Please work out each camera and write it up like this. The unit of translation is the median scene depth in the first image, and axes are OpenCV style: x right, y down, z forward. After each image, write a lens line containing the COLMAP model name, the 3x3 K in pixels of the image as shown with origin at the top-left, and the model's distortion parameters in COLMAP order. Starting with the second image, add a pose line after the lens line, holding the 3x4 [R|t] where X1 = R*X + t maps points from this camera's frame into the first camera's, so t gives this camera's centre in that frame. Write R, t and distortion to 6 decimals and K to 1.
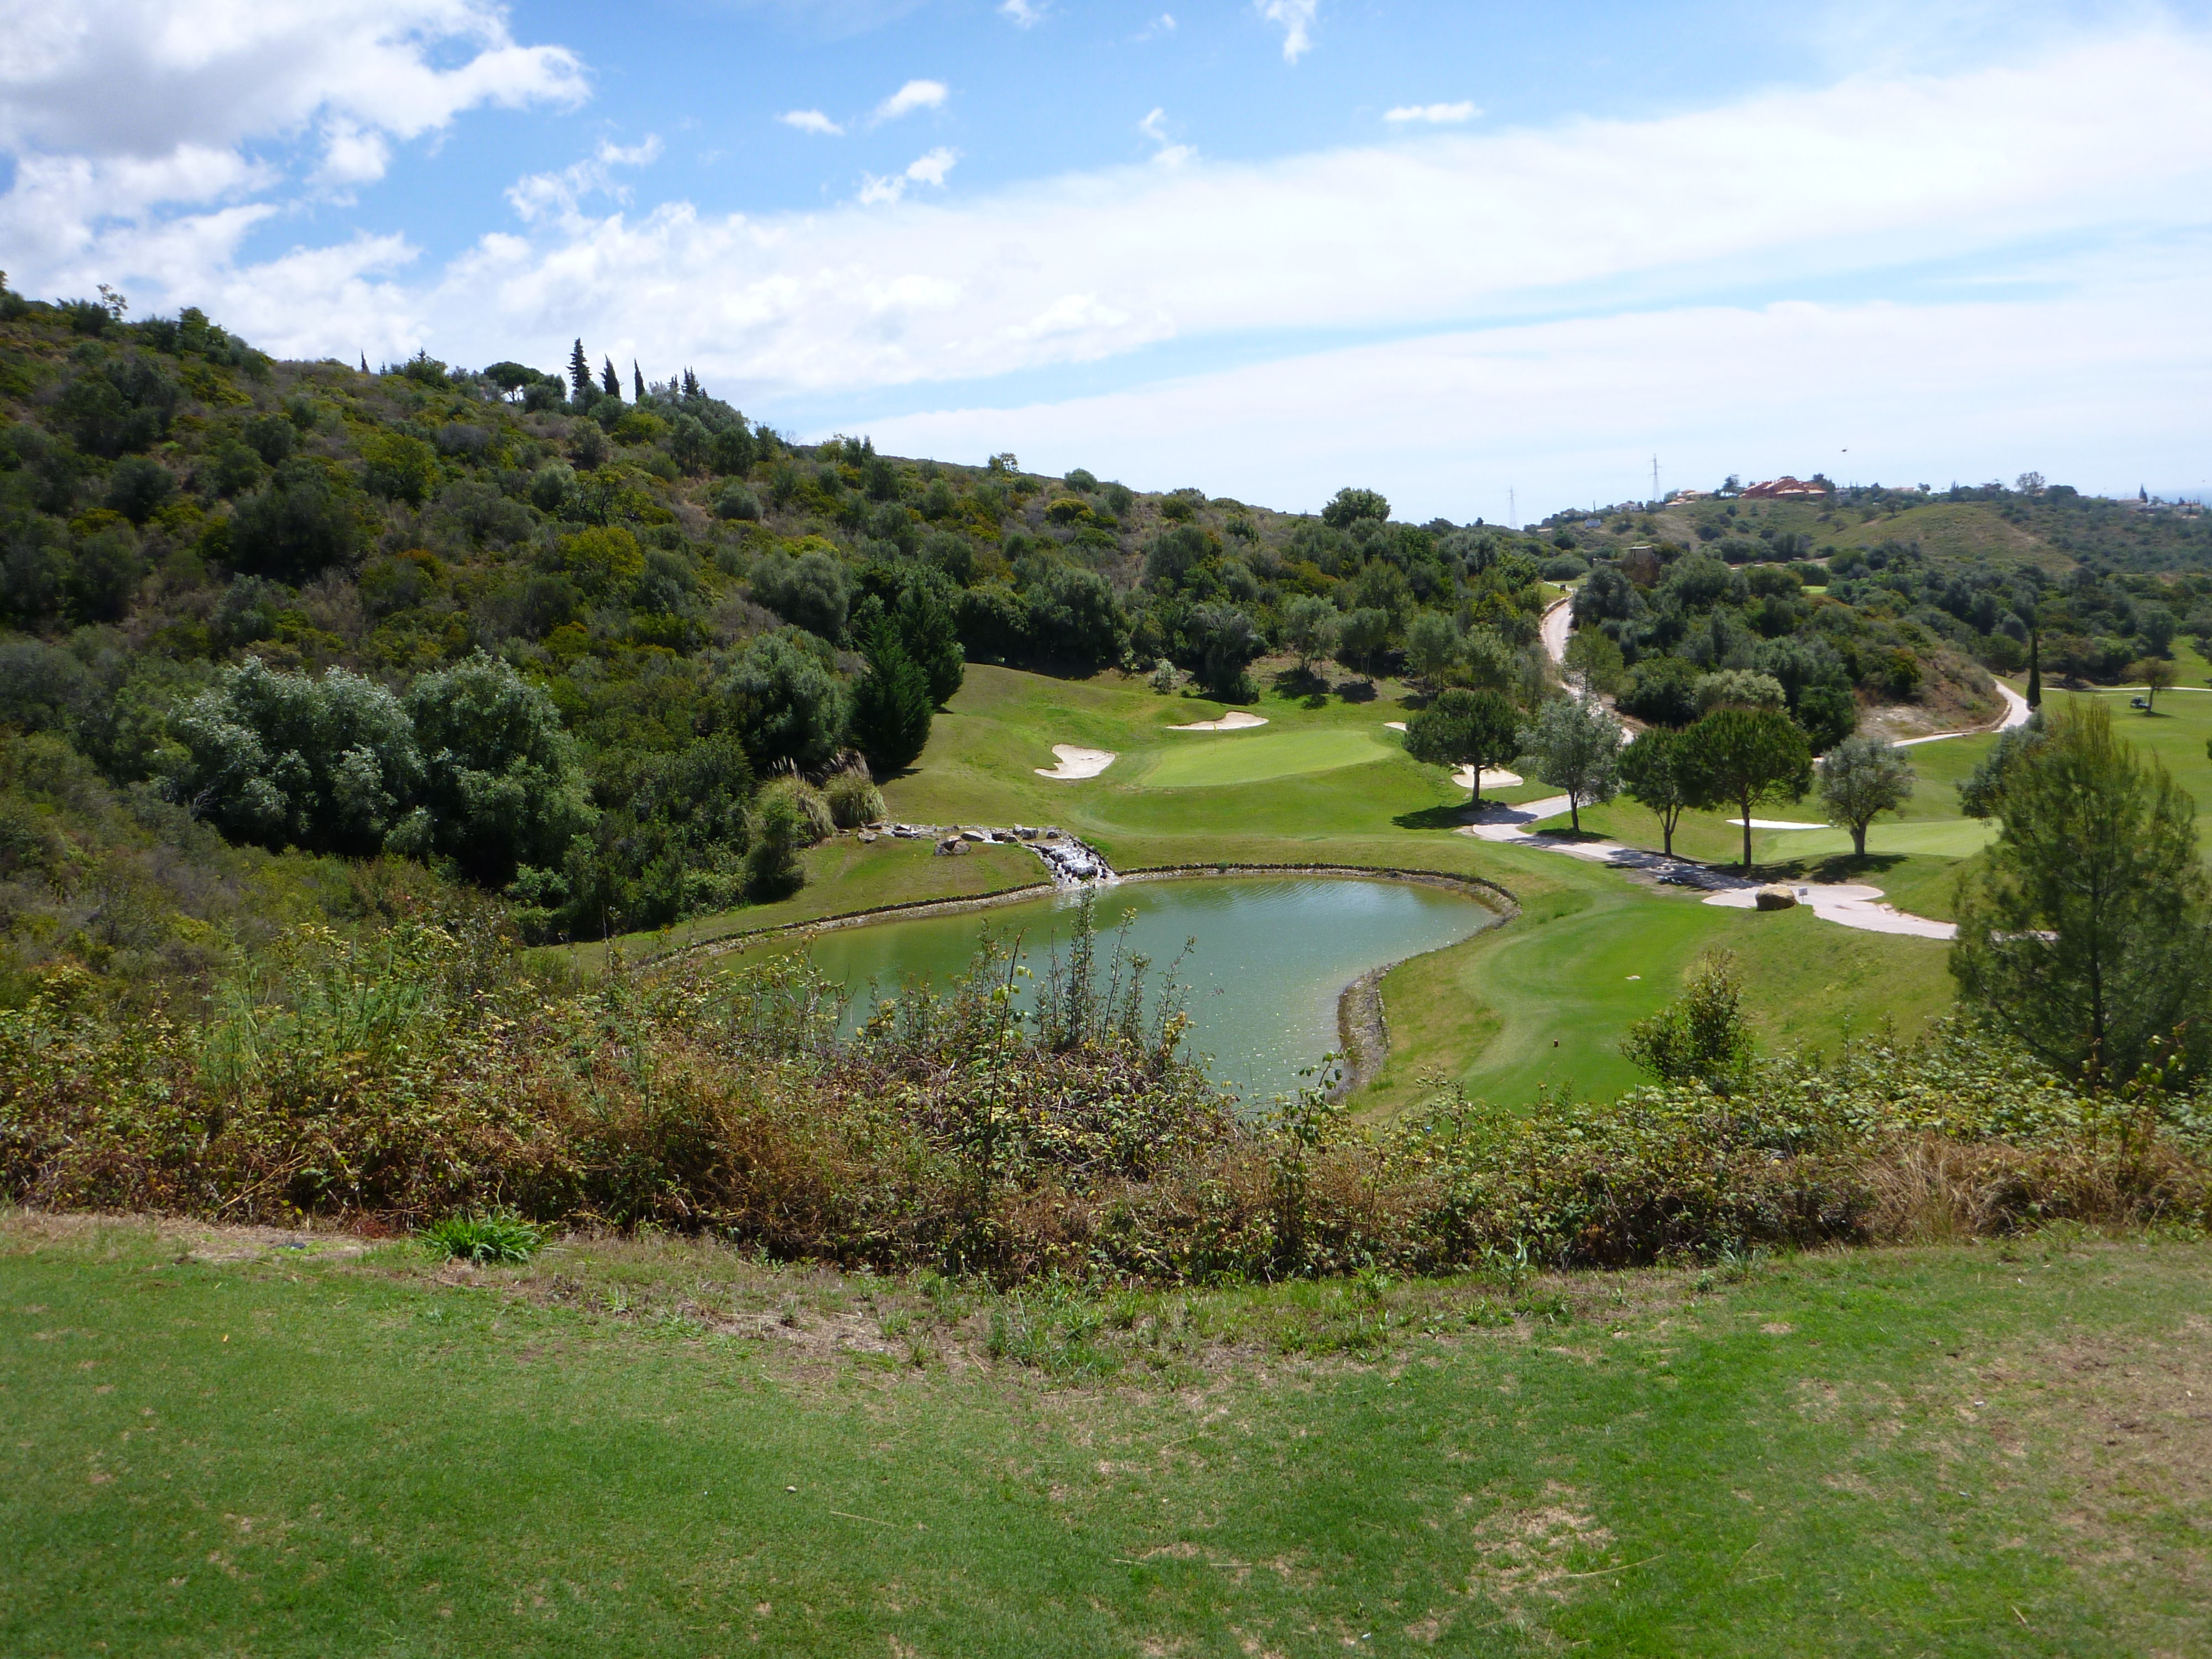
lens RADIAL K [[1818.2, 0, 1106.7], [0, 1818.2, 825.1], [0, 0, 1]] dist [-0.010192, -0.010628]
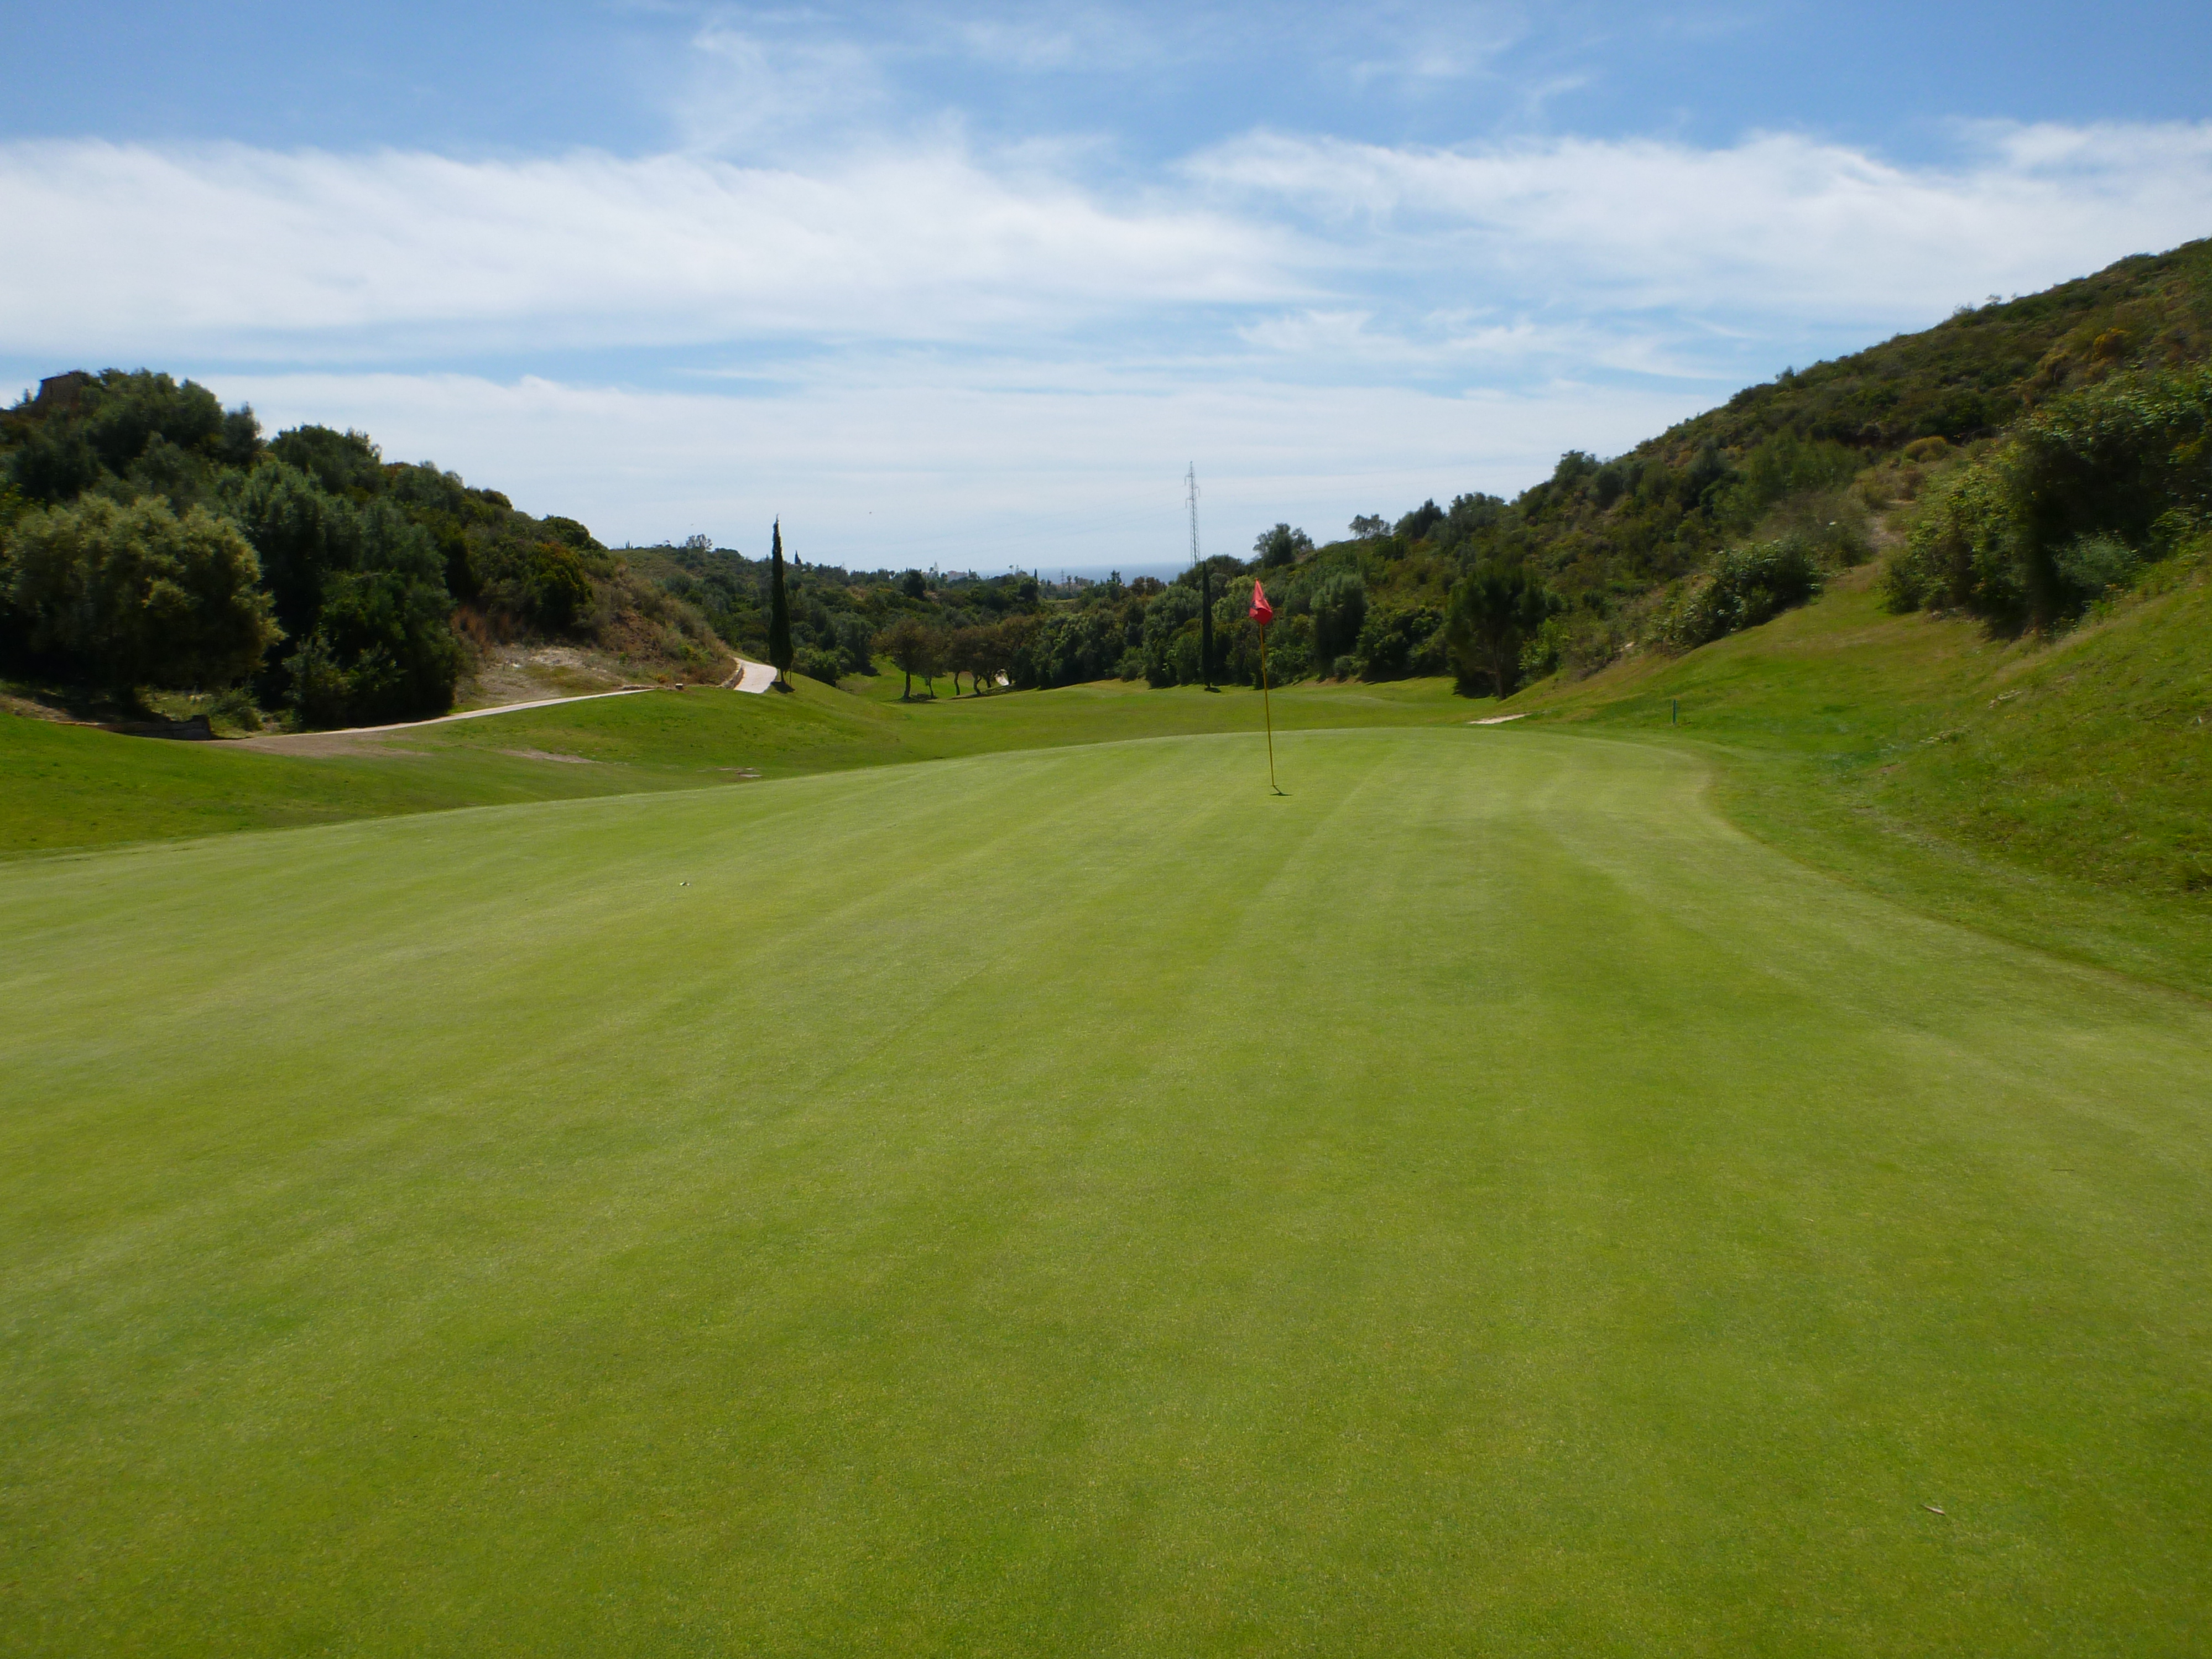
lens RADIAL K [[1818.2, 0, 1107.4], [0, 1818.2, 826.9], [0, 0, 1]] dist [-0.010192, -0.010628]
pose [[0.772625, -0.052398, 0.632697, 0.120727], [0.078741, 0.996802, -0.013603, 0.002808], [-0.629961, 0.060329, 0.774280, 0.266033]]
